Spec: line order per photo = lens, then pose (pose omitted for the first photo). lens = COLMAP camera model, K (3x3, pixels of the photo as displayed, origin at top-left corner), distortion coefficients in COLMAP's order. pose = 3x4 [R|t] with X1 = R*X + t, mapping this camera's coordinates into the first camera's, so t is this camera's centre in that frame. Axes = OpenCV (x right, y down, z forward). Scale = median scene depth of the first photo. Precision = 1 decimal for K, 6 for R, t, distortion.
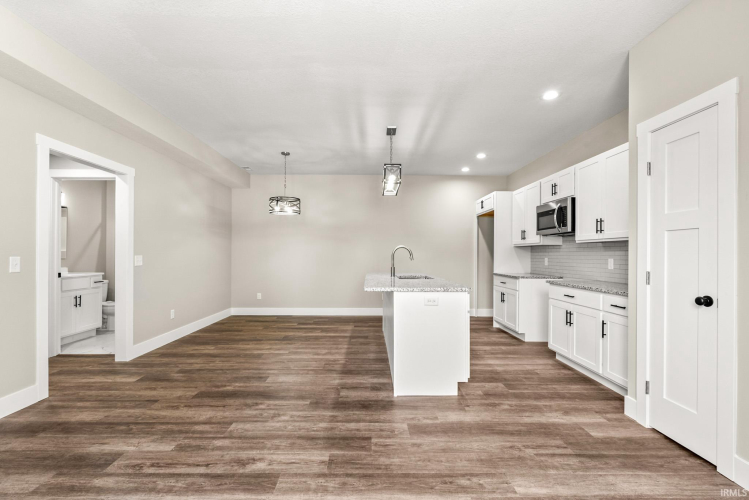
lens RADIAL K [[355.9, 0, 348.4], [0, 355.9, 254.6], [0, 0, 1]] dist [-0.002130, -0.000559]
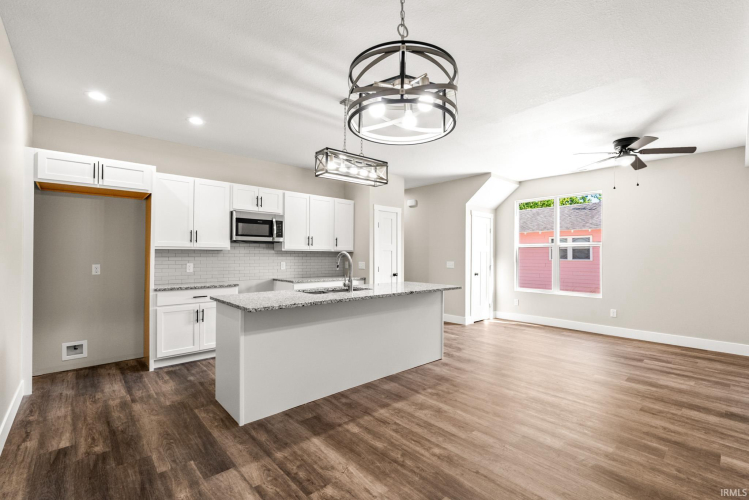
lens RADIAL K [[333.8, 0, 396.5], [0, 333.8, 251.8], [0, 0, 1]] dist [-0.003523, -0.000271]
pose [[-0.754140, 0.000224, 0.656713, -0.603622], [-0.008287, 0.999917, -0.009858, -0.025936], [-0.656661, -0.012876, -0.754076, 2.081805]]
